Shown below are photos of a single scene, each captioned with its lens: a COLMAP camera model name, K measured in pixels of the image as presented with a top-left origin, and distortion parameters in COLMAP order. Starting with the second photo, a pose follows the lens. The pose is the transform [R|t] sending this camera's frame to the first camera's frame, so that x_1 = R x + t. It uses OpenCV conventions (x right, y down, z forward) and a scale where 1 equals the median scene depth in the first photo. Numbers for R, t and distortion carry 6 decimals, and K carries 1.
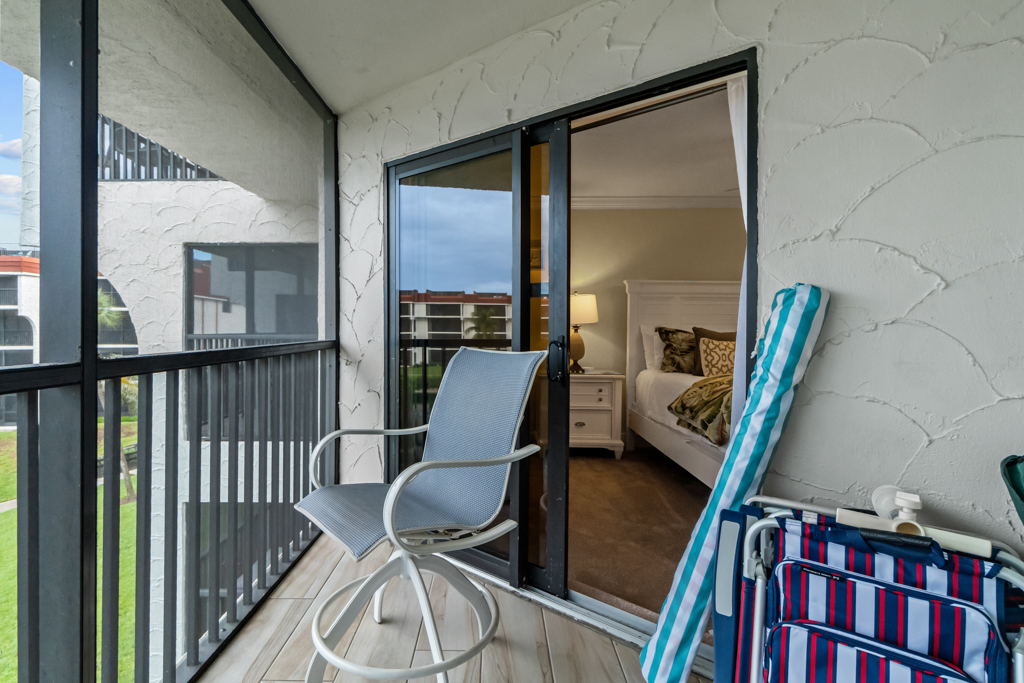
lens RADIAL K [[504.8, 0, 484.2], [0, 504.8, 337.0], [0, 0, 1]] dist [0.001812, 0.002260]
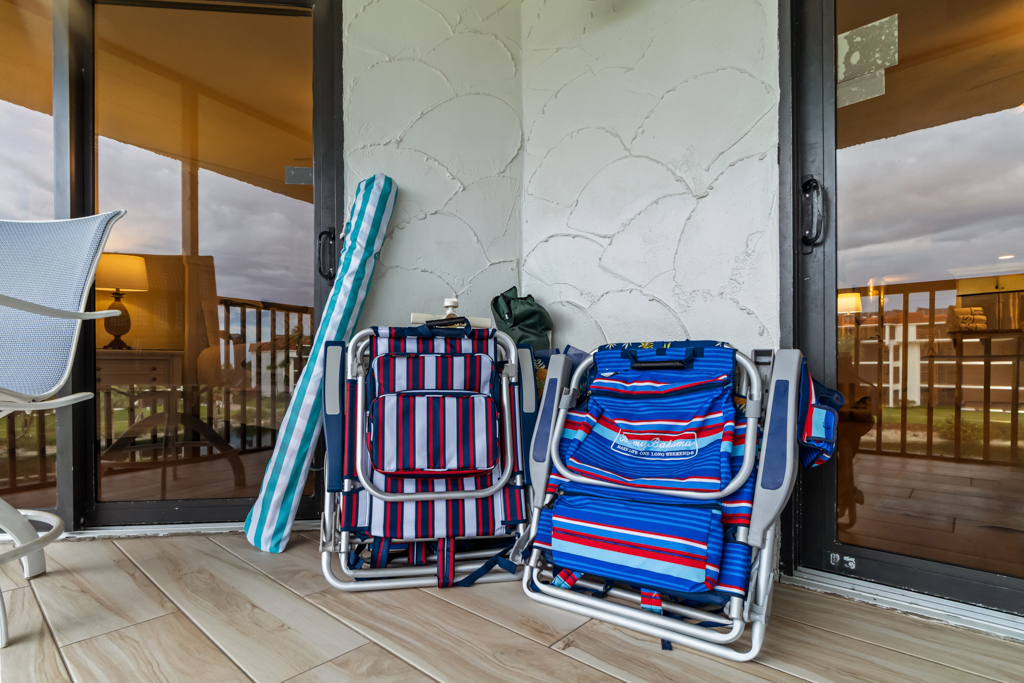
lens RADIAL K [[529.5, 0, 488.6], [0, 529.5, 378.5], [0, 0, 1]] dist [-0.009964, 0.006147]
pose [[0.674696, -0.015748, 0.737928, -0.167678], [0.009572, 0.999875, 0.012586, 0.421048], [-0.738034, -0.001428, 0.674762, -0.079307]]
